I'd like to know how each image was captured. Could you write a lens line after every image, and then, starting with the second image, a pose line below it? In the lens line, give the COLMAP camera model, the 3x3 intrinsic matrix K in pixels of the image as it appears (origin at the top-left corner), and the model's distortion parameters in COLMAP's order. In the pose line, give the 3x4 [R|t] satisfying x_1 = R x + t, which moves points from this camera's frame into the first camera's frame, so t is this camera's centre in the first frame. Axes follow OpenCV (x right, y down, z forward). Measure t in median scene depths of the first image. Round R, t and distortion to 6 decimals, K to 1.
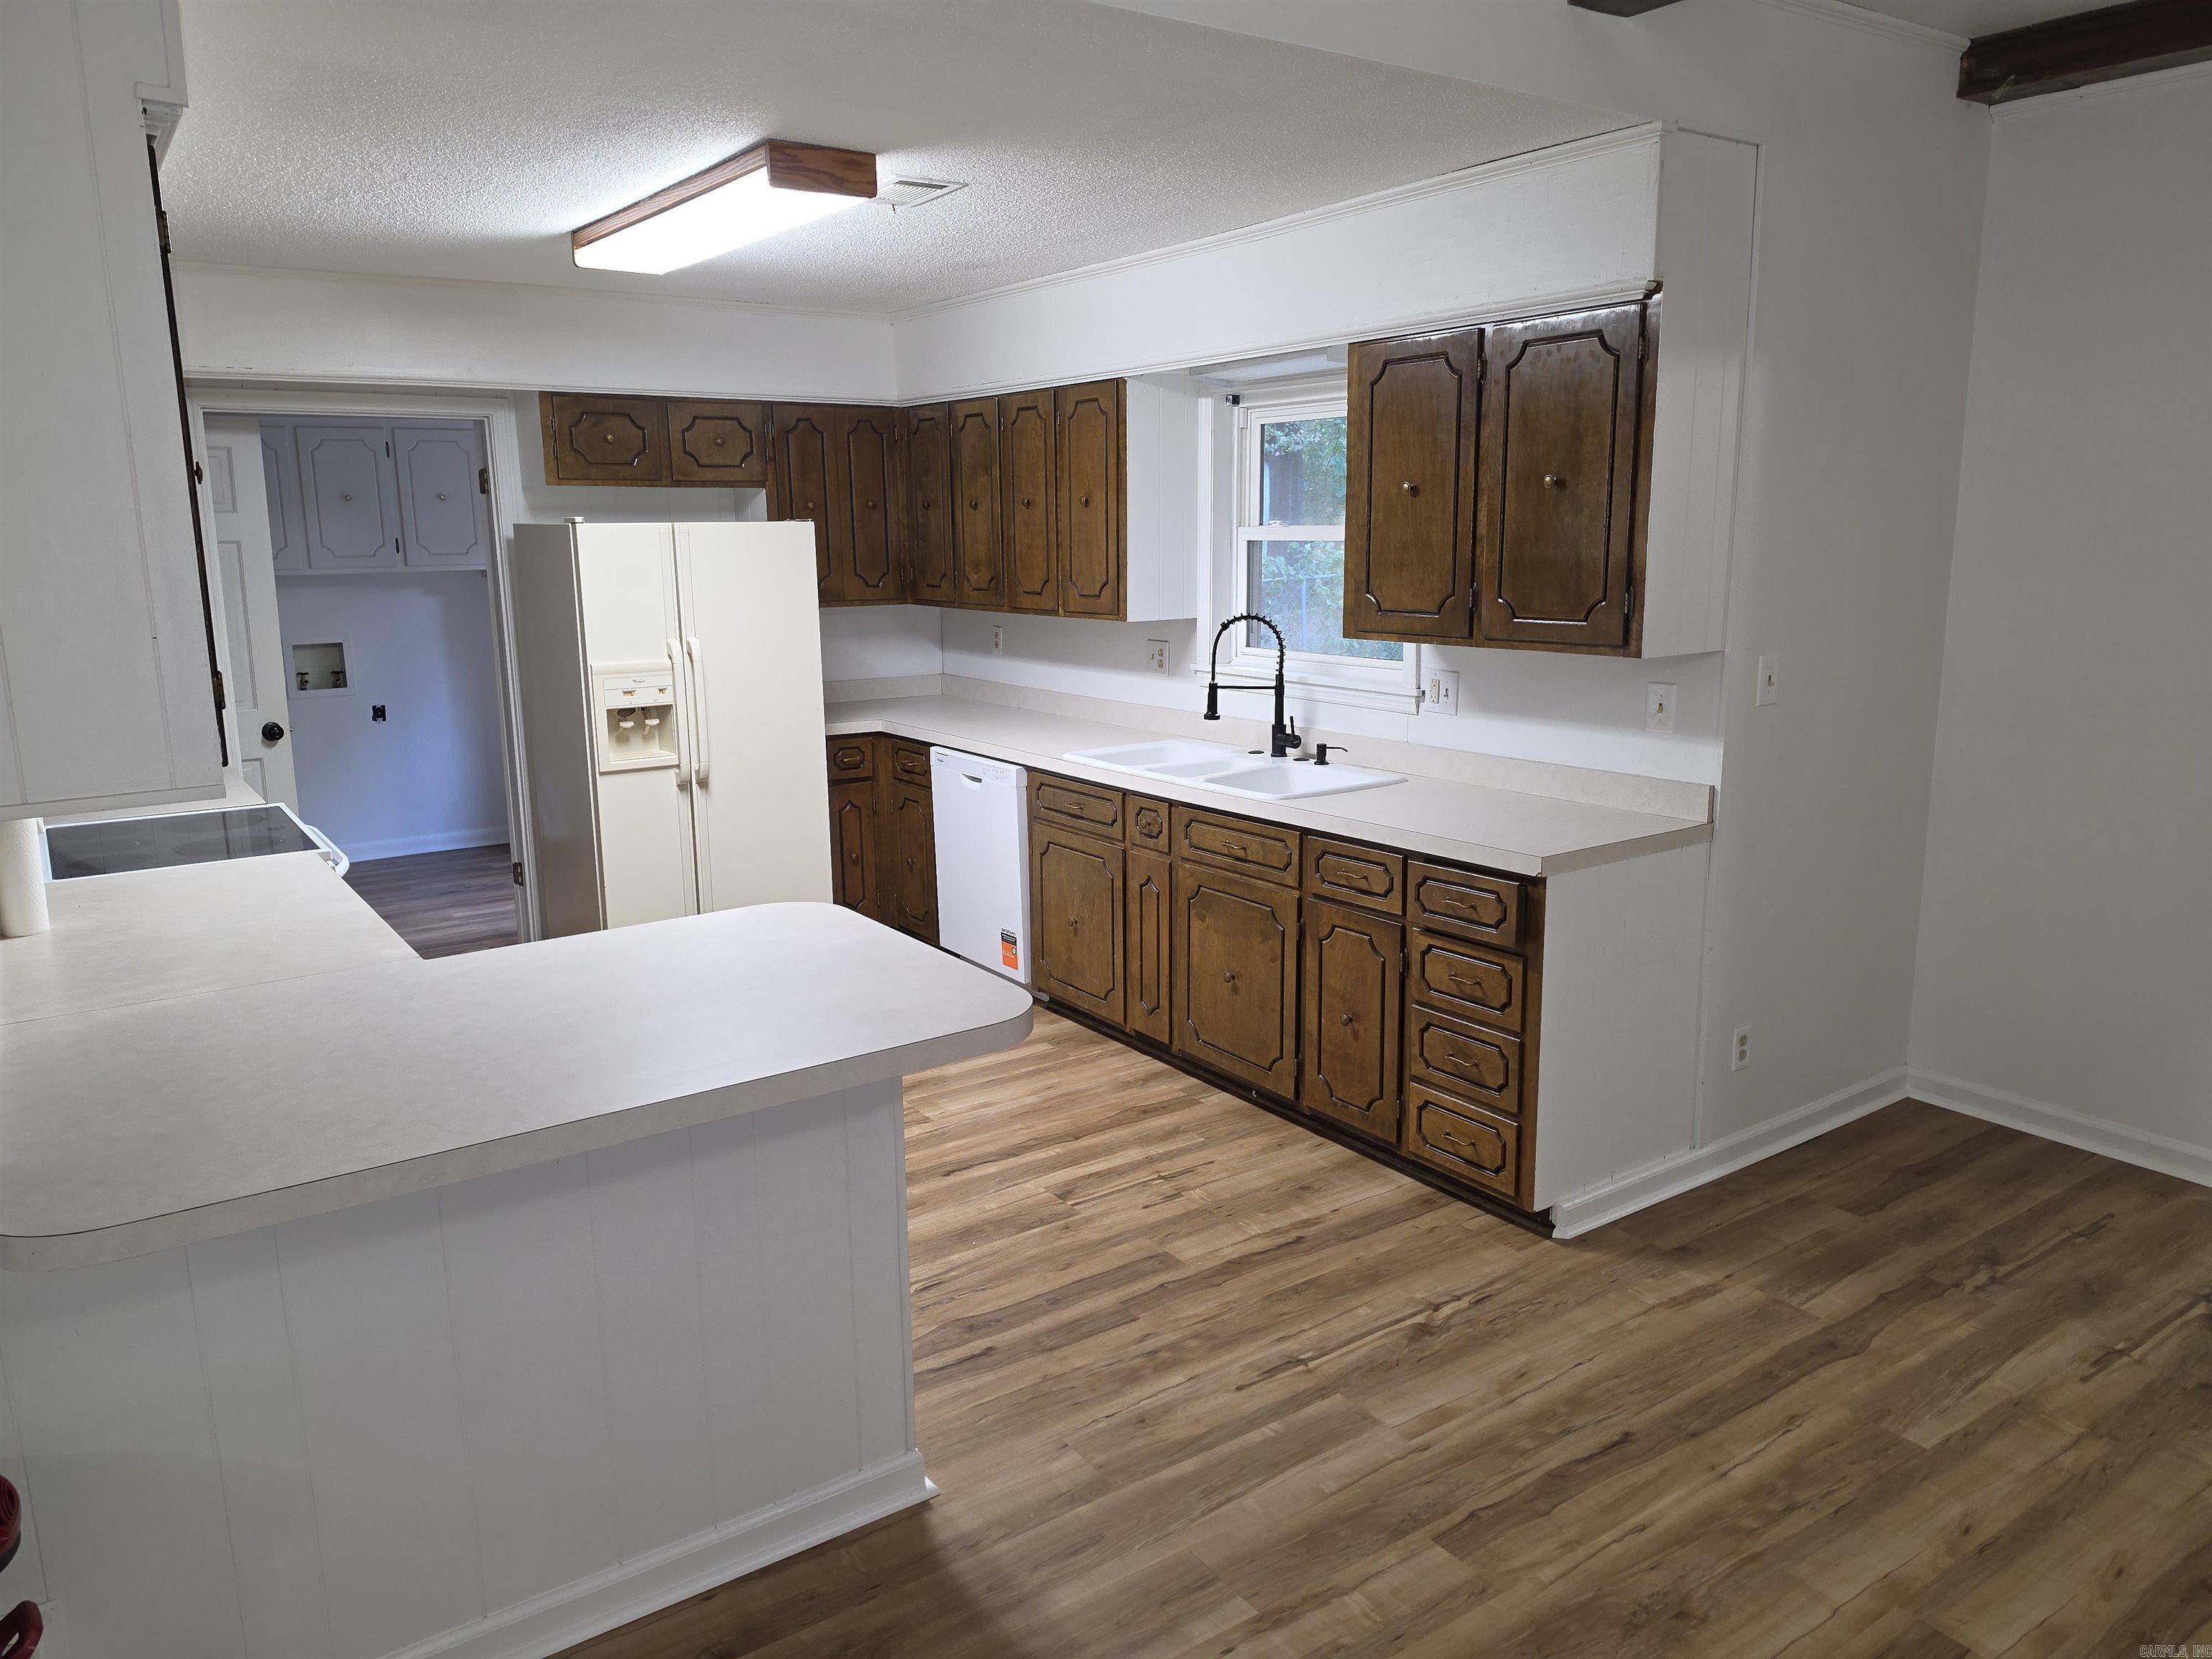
lens RADIAL K [[1527.6, 0, 1085.8], [0, 1527.6, 842.1], [0, 0, 1]] dist [0.072729, -0.082262]
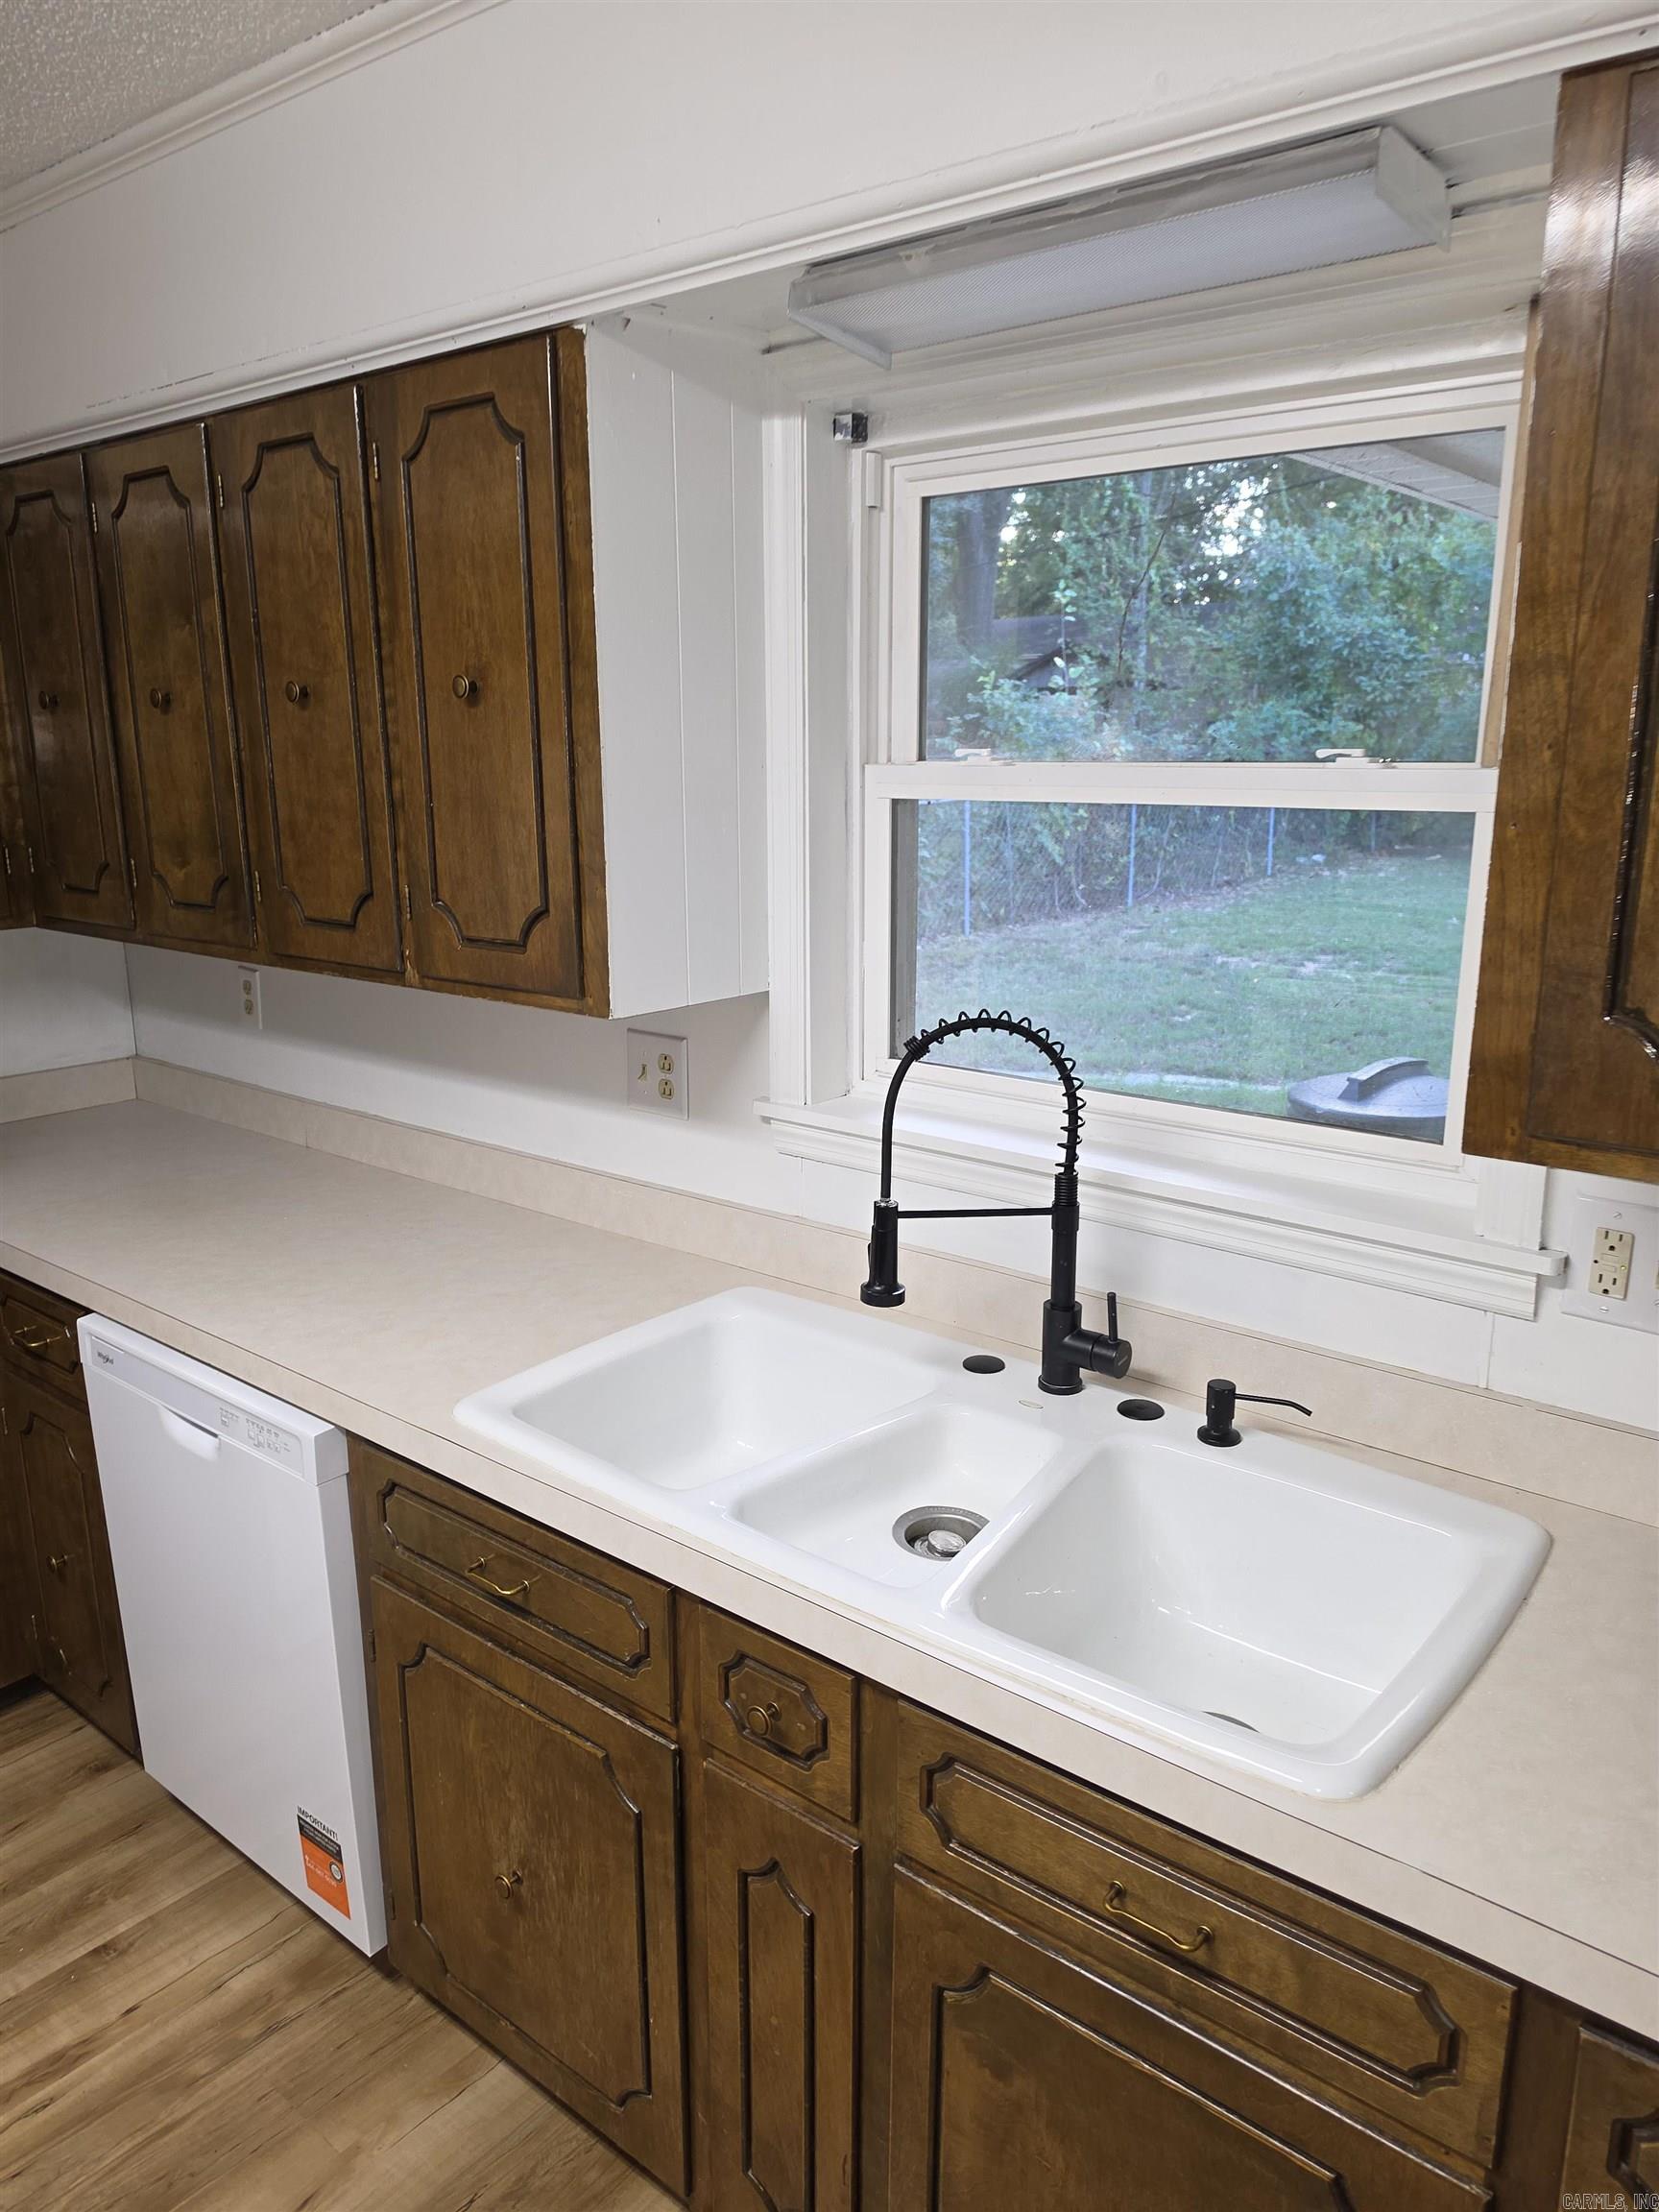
lens RADIAL K [[1527.6, 0, 817.1], [0, 1527.6, 1126.7], [0, 0, 1]] dist [0.072729, -0.082262]
pose [[0.961435, -0.057927, 0.268862, -0.027153], [0.048082, 0.997915, 0.043065, -0.138095], [-0.270796, -0.028477, 0.962215, 0.659360]]
